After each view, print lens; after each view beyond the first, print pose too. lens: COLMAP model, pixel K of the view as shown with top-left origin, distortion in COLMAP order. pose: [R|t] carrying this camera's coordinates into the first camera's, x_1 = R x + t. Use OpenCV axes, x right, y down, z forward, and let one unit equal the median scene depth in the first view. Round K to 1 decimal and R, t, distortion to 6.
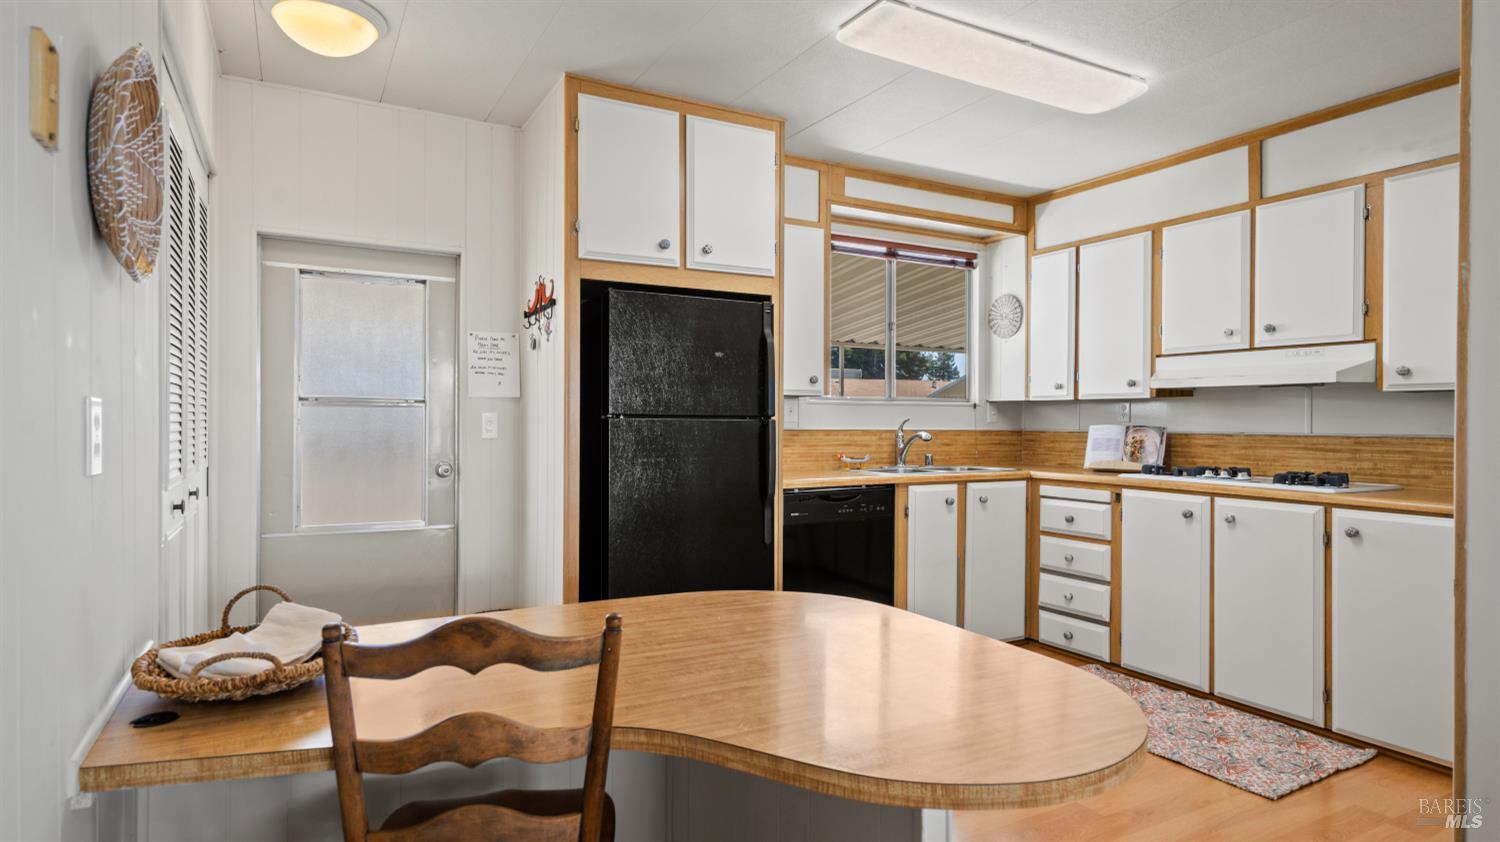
lens RADIAL K [[822.2, 0, 744.7], [0, 822.2, 417.6], [0, 0, 1]] dist [0.004113, 0.002197]
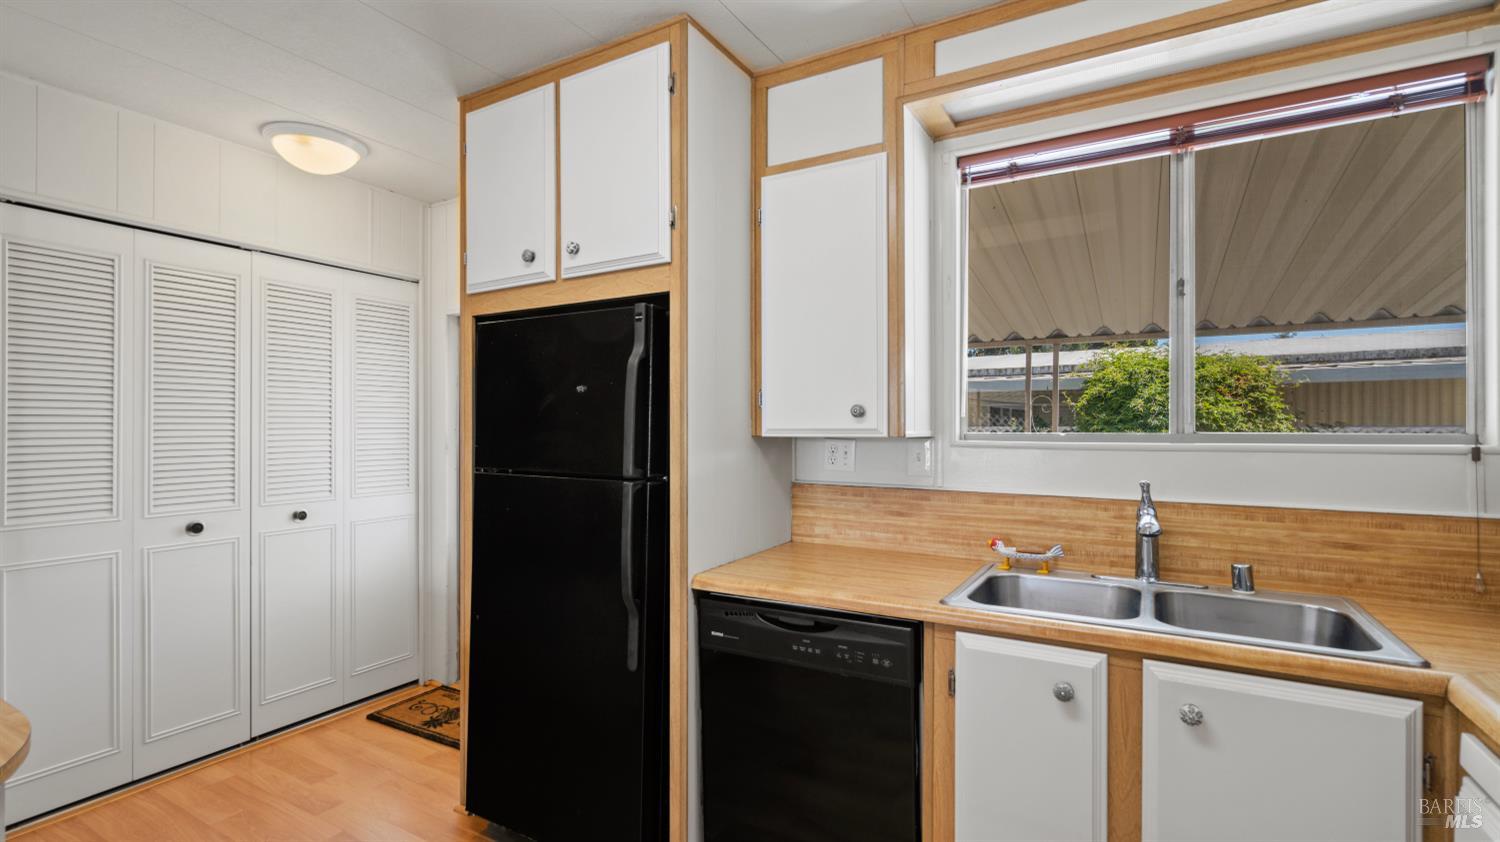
lens RADIAL K [[697.0, 0, 726.8], [0, 697.0, 414.3], [0, 0, 1]] dist [-0.004943, 0.002268]
pose [[0.510814, -0.017579, -0.859512, 0.487059], [0.006495, 0.999841, -0.016589, -0.037273], [0.859667, 0.002891, 0.510847, 0.690135]]
